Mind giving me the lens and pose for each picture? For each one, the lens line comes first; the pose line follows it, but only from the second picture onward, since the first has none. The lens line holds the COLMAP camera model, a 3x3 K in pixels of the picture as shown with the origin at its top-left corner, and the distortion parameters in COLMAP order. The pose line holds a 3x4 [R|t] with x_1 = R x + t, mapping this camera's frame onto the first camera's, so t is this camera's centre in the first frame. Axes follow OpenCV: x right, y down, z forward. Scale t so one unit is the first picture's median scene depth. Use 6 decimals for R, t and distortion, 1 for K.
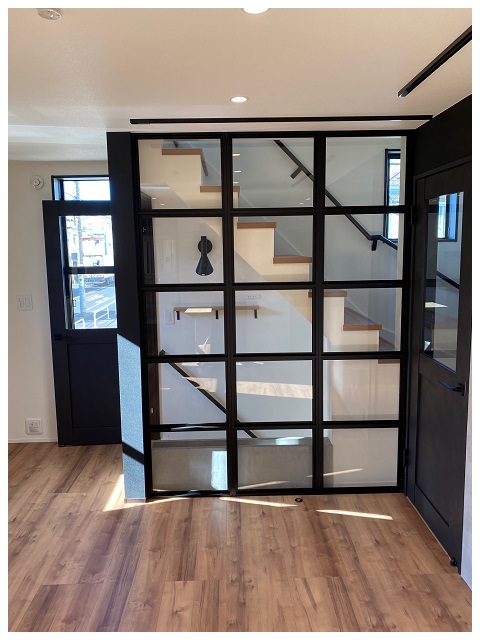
lens RADIAL K [[490.9, 0, 240.0], [0, 490.9, 320.0], [0, 0, 1]] dist [0.079230, -0.126249]
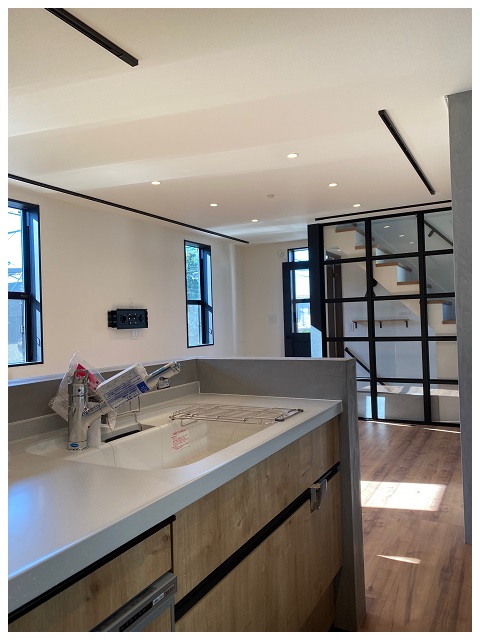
lens RADIAL K [[490.9, 0, 240.0], [0, 490.9, 320.0], [0, 0, 1]] dist [0.079230, -0.126249]
pose [[0.866490, -0.015084, -0.498967, 0.453418], [-0.057793, 0.989791, -0.130284, 0.265479], [0.495838, 0.141727, 0.856772, -0.753312]]
